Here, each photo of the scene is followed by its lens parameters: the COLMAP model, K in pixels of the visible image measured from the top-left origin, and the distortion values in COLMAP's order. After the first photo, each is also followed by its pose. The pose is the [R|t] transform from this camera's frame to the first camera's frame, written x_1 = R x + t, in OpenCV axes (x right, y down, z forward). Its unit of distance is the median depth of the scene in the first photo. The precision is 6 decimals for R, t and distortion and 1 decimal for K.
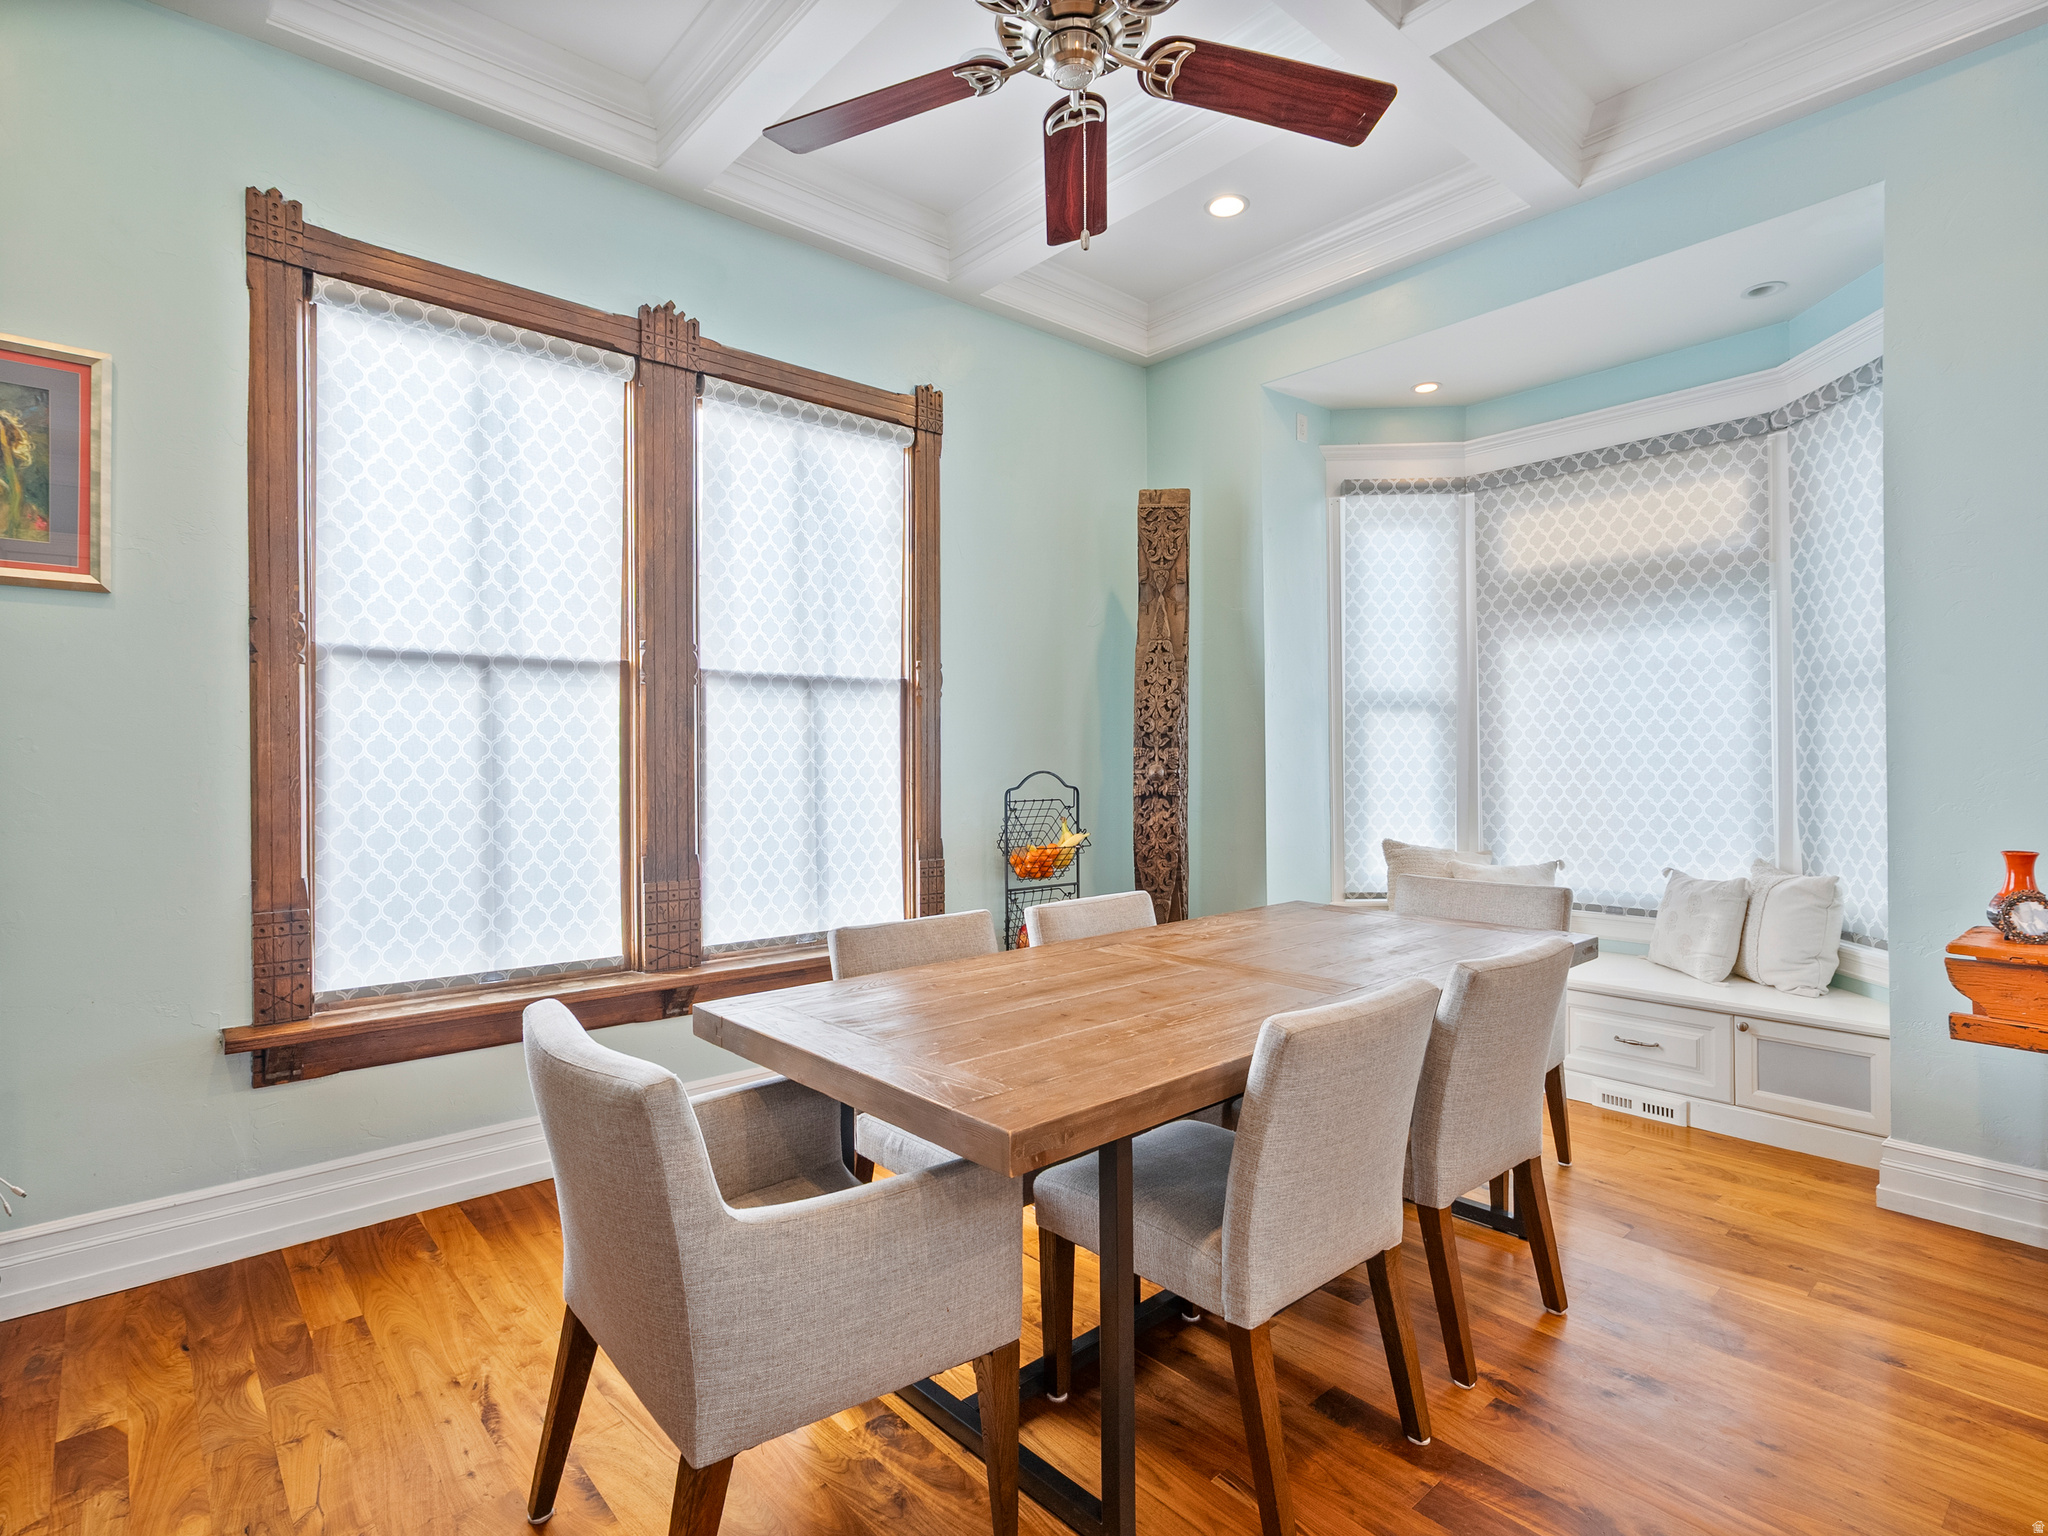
lens RADIAL K [[1042.2, 0, 1027.2], [0, 1042.2, 771.7], [0, 0, 1]] dist [-0.015718, 0.004535]
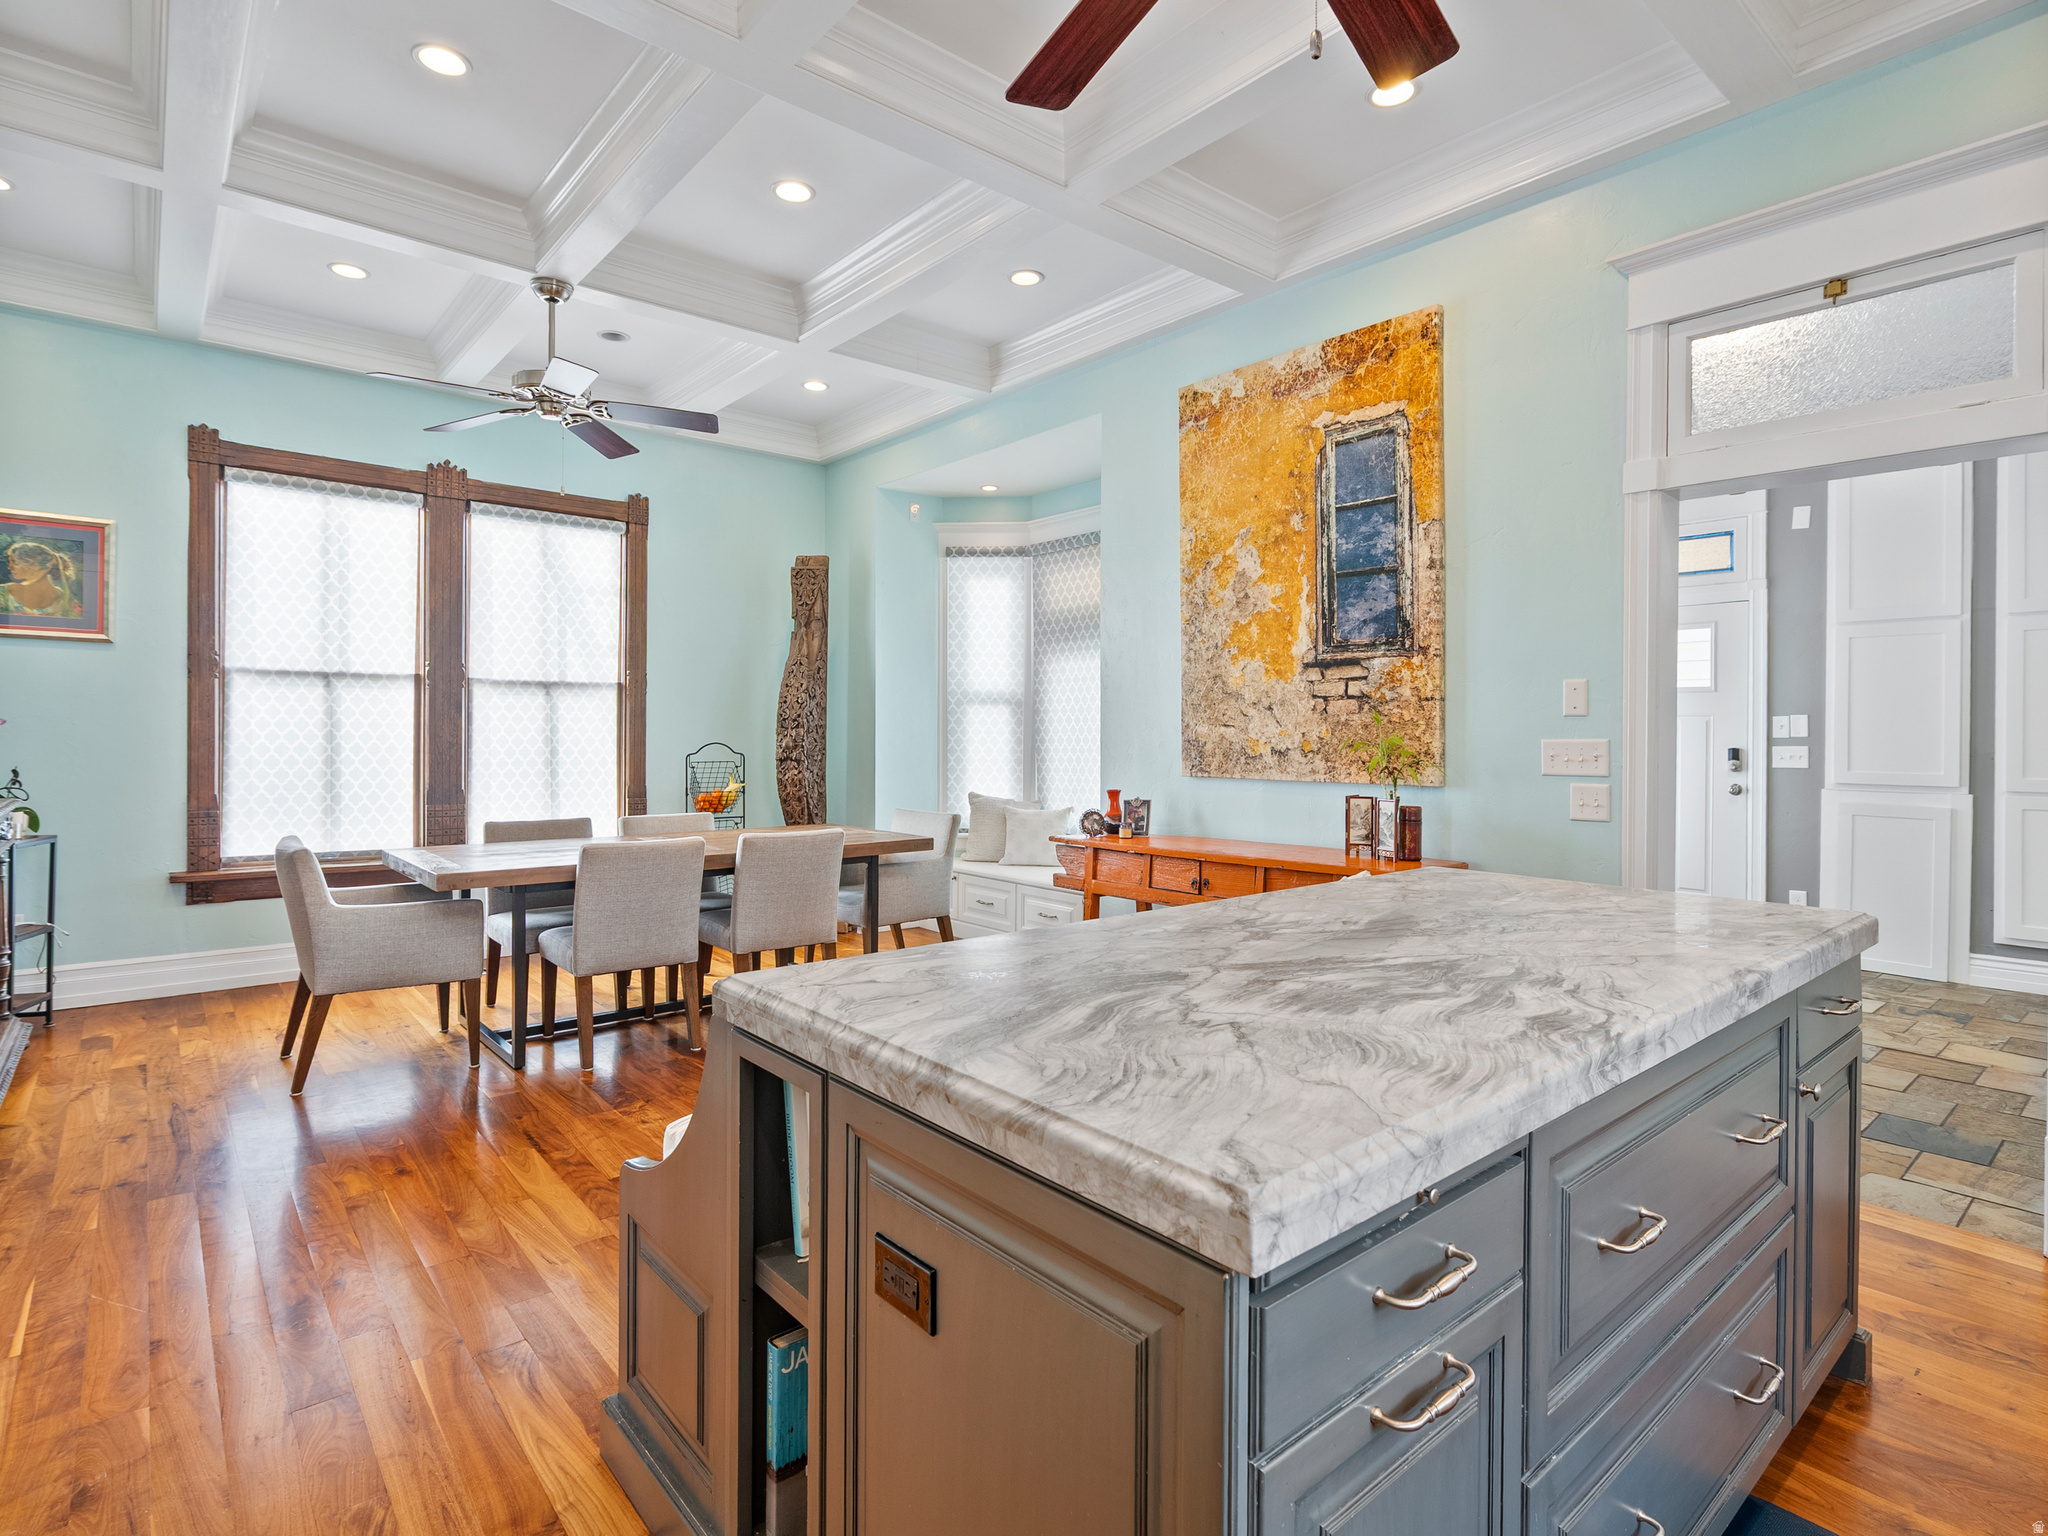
lens RADIAL K [[1042.2, 0, 1023.2], [0, 1042.2, 748.6], [0, 0, 1]] dist [-0.015718, 0.004535]
pose [[0.999780, 0.011934, -0.017267, 0.631395], [-0.011915, 0.999928, 0.001213, 0.001586], [0.017280, -0.001007, 0.999850, -0.671487]]
